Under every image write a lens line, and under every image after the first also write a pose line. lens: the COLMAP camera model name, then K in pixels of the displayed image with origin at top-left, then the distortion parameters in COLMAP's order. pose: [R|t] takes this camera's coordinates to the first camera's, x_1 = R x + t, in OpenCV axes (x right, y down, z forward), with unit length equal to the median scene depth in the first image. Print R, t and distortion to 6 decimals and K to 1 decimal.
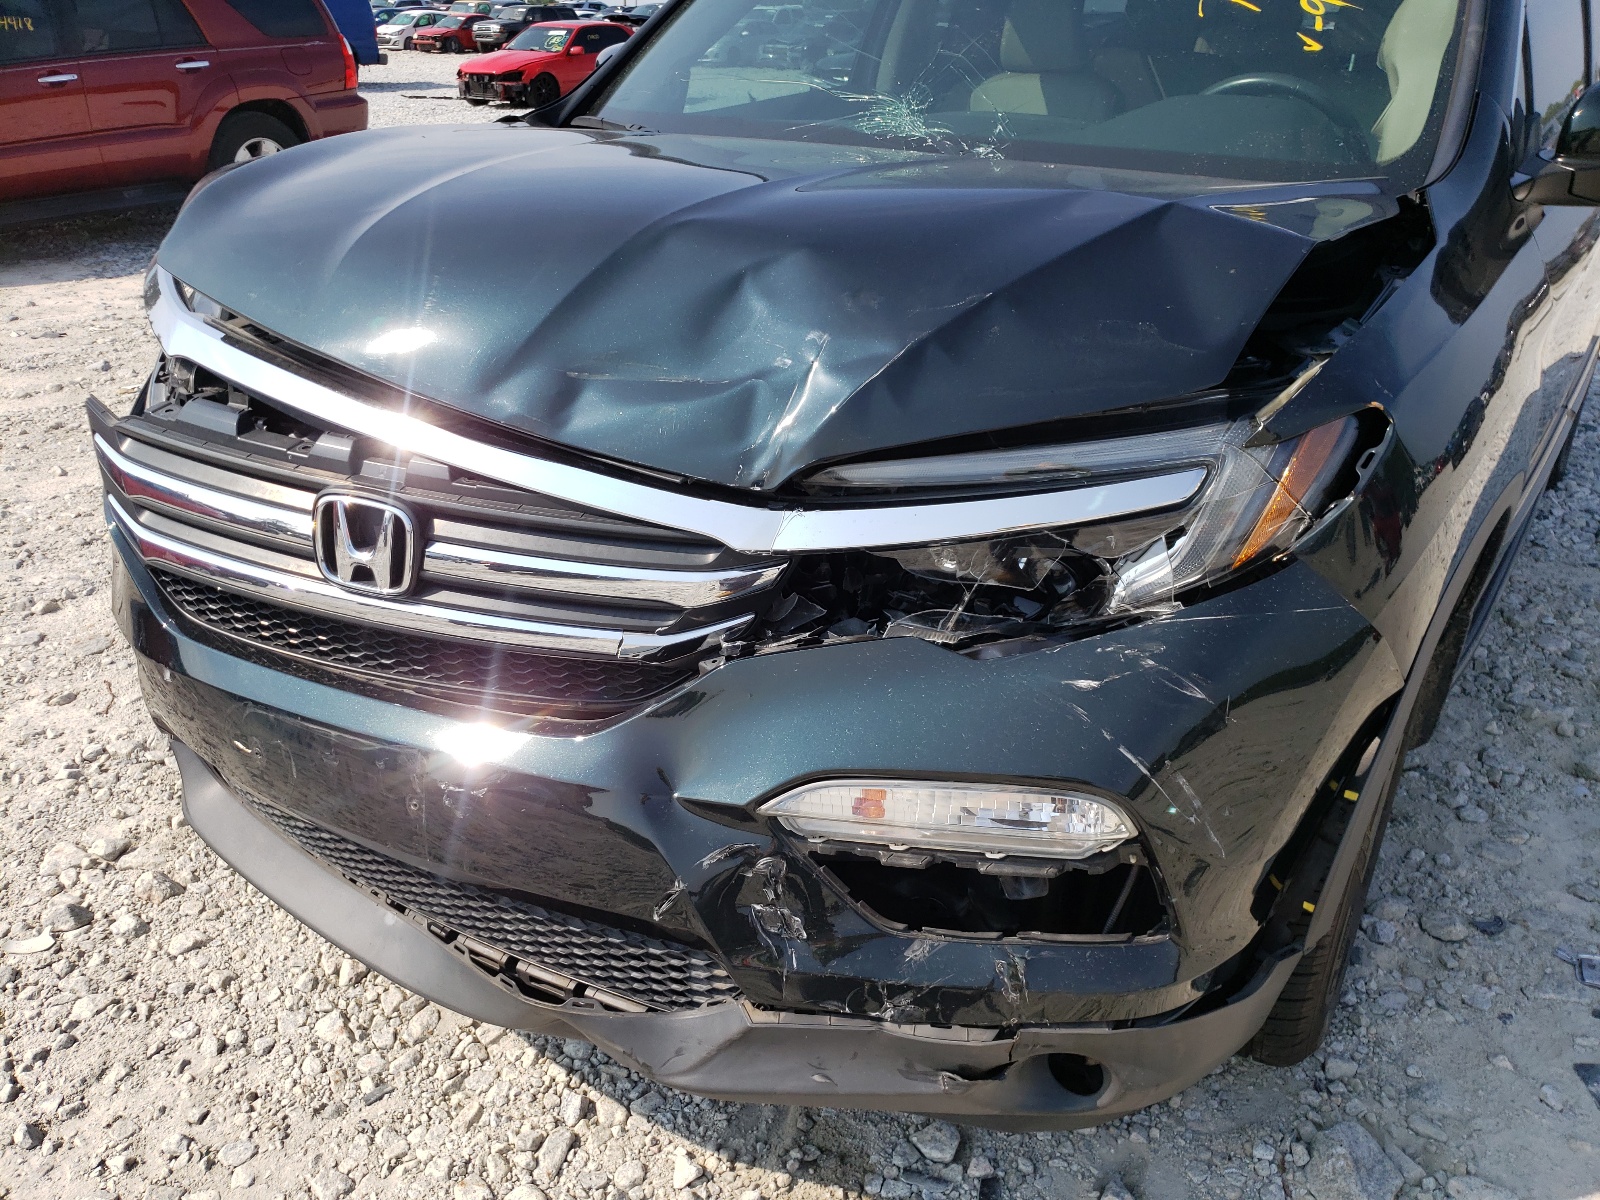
lens RADIAL K [[1272.4, 0, 800.0], [0, 1272.4, 600.0], [0, 0, 1]] dist [0.039930, -0.001536]
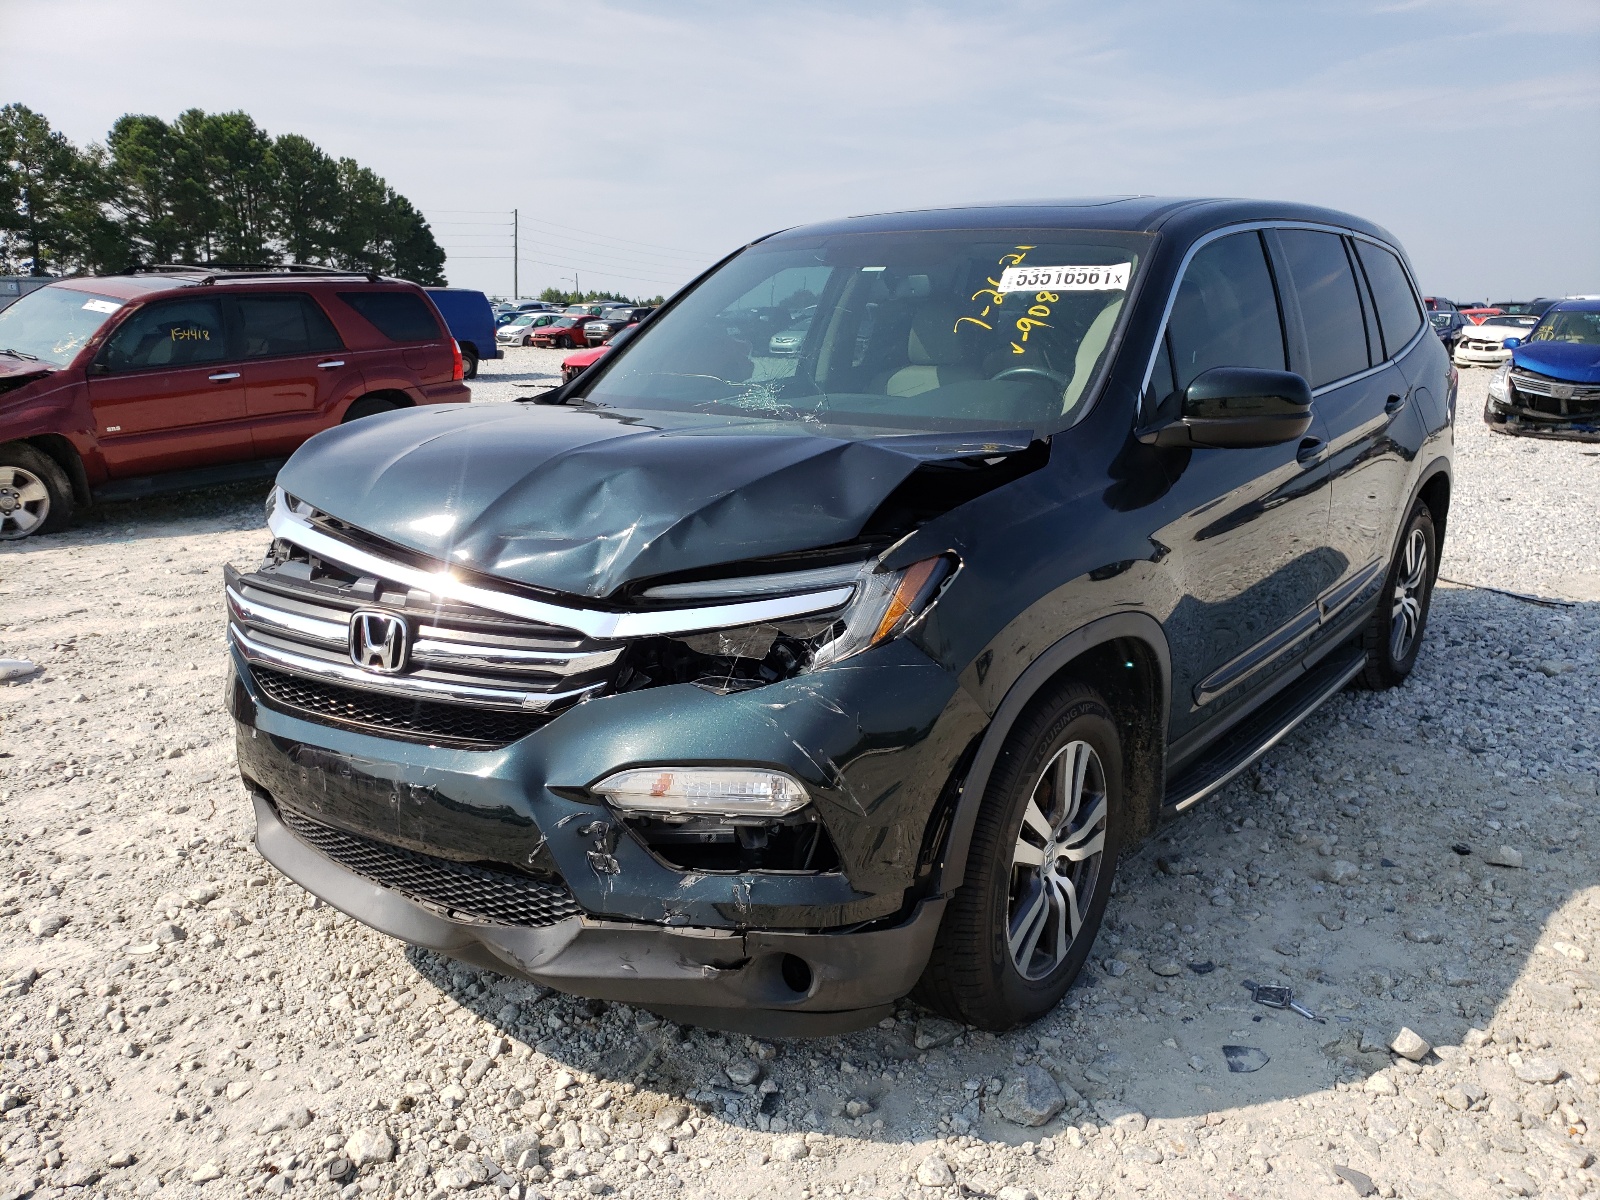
lens RADIAL K [[1272.4, 0, 800.0], [0, 1272.4, 600.0], [0, 0, 1]] dist [0.039930, -0.001536]
pose [[0.997412, 0.001140, -0.071889, 0.251727], [-0.015694, 0.979215, -0.202217, 0.180226], [0.070165, 0.202822, 0.976699, -0.456137]]
